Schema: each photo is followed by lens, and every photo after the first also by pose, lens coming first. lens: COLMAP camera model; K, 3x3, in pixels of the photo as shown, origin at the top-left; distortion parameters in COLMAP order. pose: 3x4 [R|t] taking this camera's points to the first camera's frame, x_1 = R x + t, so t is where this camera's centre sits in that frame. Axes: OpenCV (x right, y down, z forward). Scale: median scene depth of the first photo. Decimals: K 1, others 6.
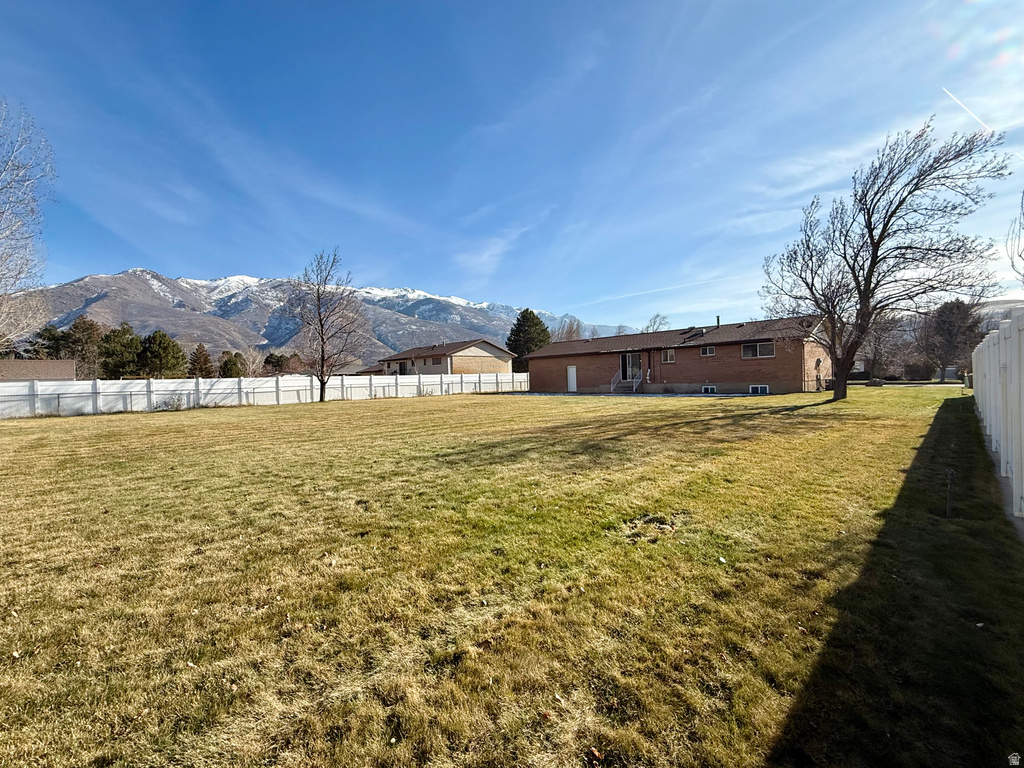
lens RADIAL K [[442.7, 0, 511.3], [0, 442.7, 382.7], [0, 0, 1]] dist [0.000785, 0.000016]
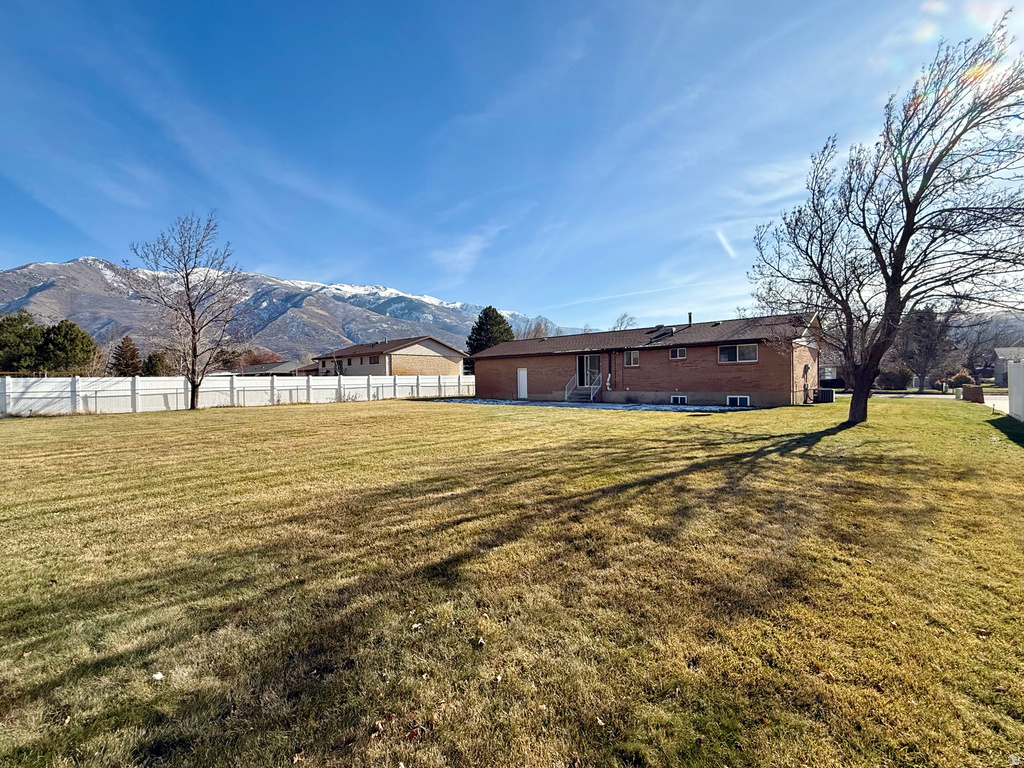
lens RADIAL K [[442.7, 0, 511.3], [0, 442.7, 382.7], [0, 0, 1]] dist [0.000785, 0.000016]
pose [[0.997994, 0.014131, 0.061715, 0.063875], [-0.014008, 0.999899, -0.002431, -0.007874], [-0.061743, 0.001562, 0.998091, 0.149754]]
